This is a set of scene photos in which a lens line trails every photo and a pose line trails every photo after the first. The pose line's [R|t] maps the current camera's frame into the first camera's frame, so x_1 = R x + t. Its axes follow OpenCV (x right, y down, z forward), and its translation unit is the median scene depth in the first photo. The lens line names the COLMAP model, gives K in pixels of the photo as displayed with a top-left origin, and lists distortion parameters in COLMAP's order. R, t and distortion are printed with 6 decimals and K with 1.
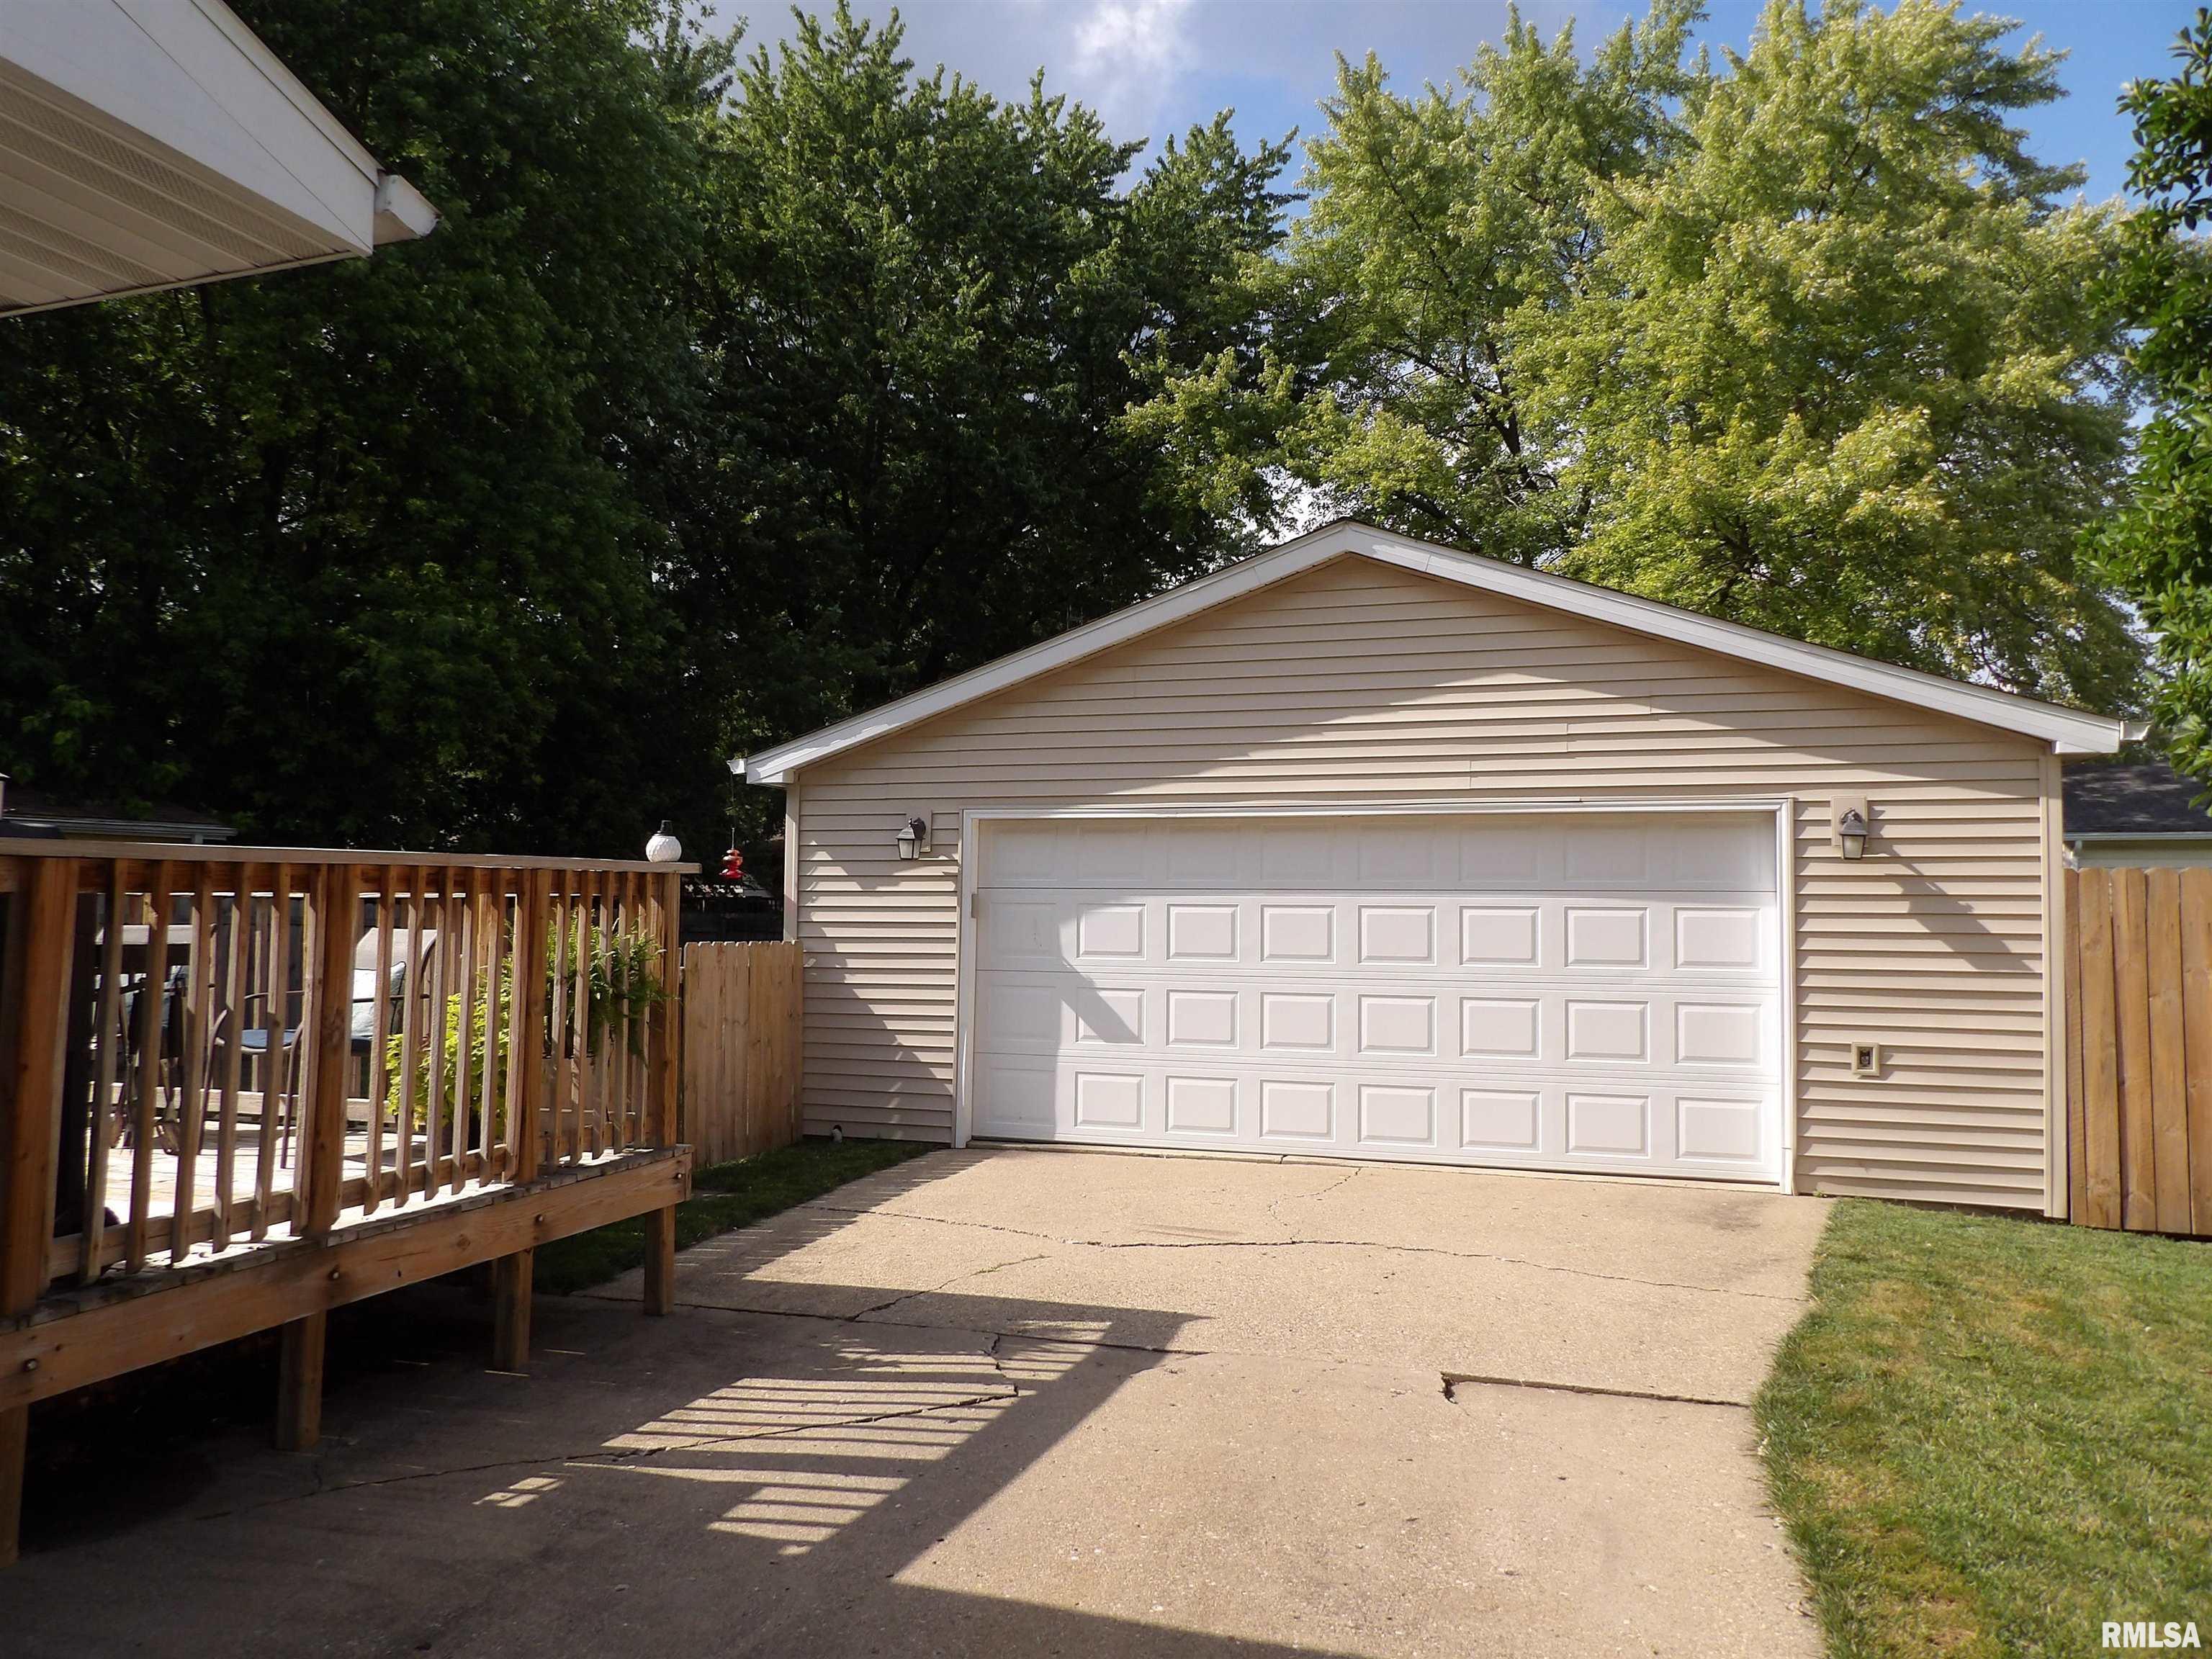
lens RADIAL K [[1607.1, 0, 1103.3], [0, 1607.1, 822.2], [0, 0, 1]] dist [-0.014942, 0.034604]
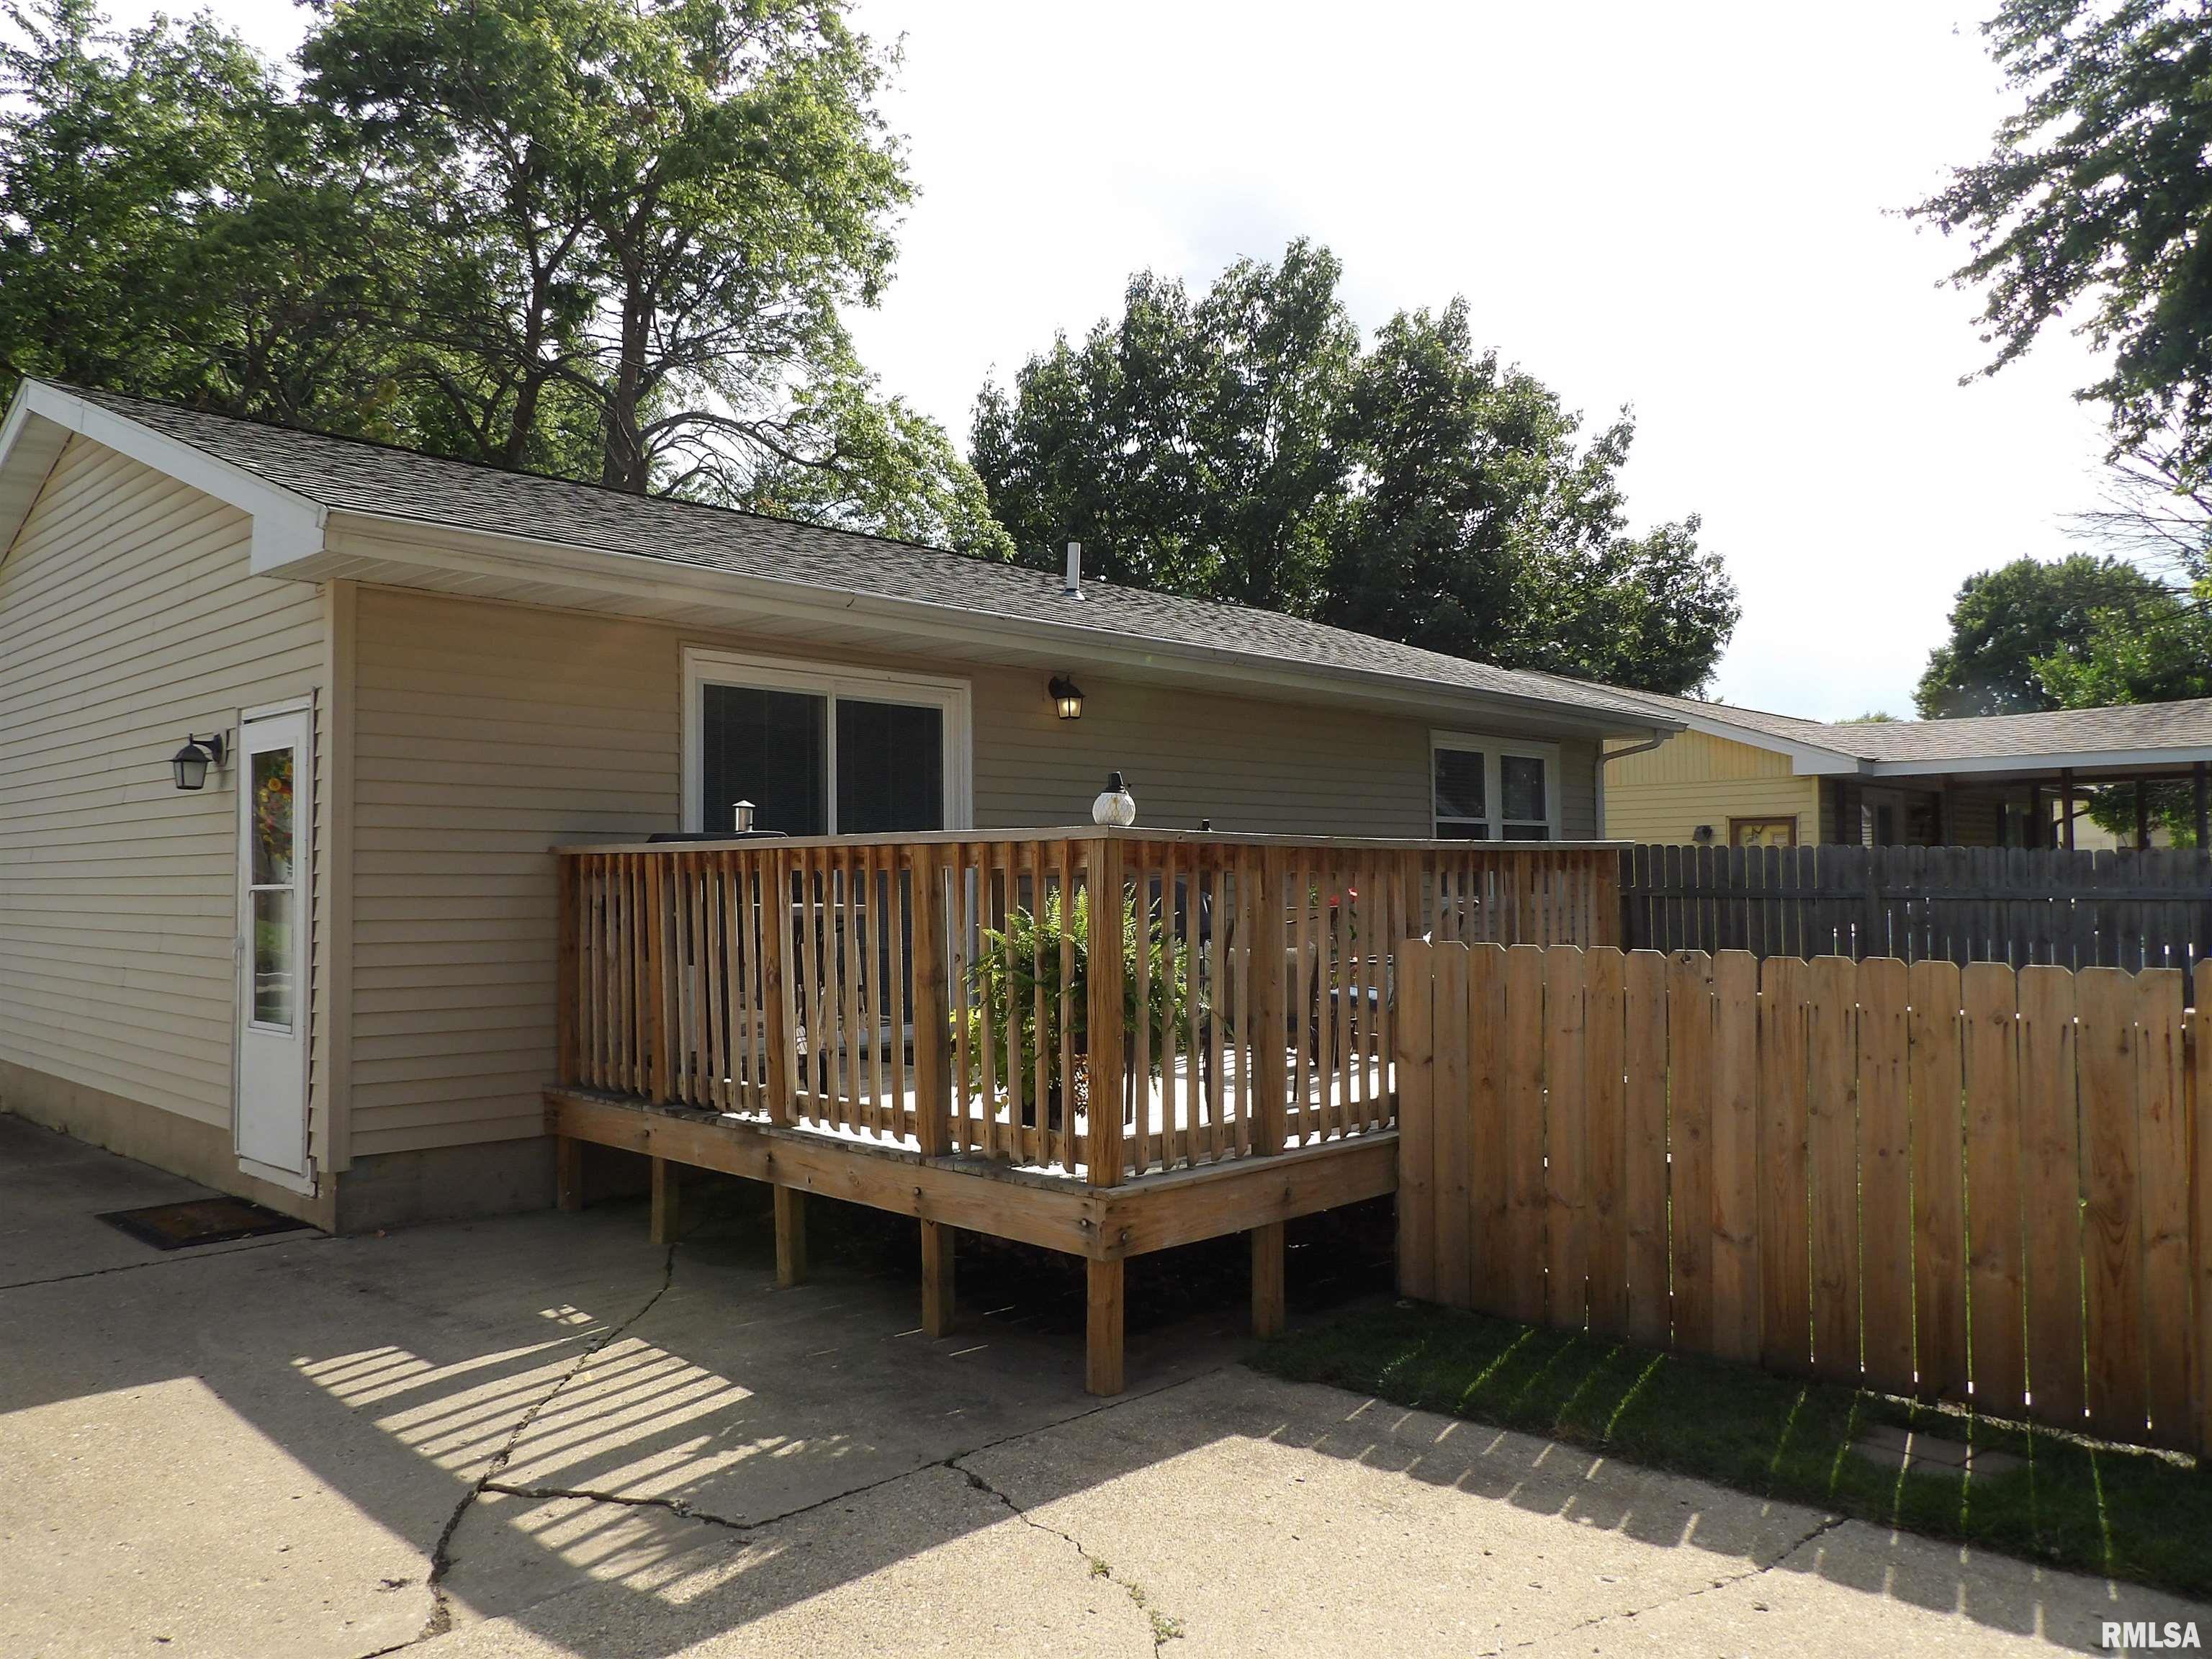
lens RADIAL K [[1607.1, 0, 1104.0], [0, 1607.1, 834.4], [0, 0, 1]] dist [-0.014942, 0.034604]
pose [[-0.437312, -0.026829, -0.898910, 0.573813], [0.043338, 0.997765, -0.050863, 0.083163], [0.898265, -0.061199, -0.435172, 1.720282]]
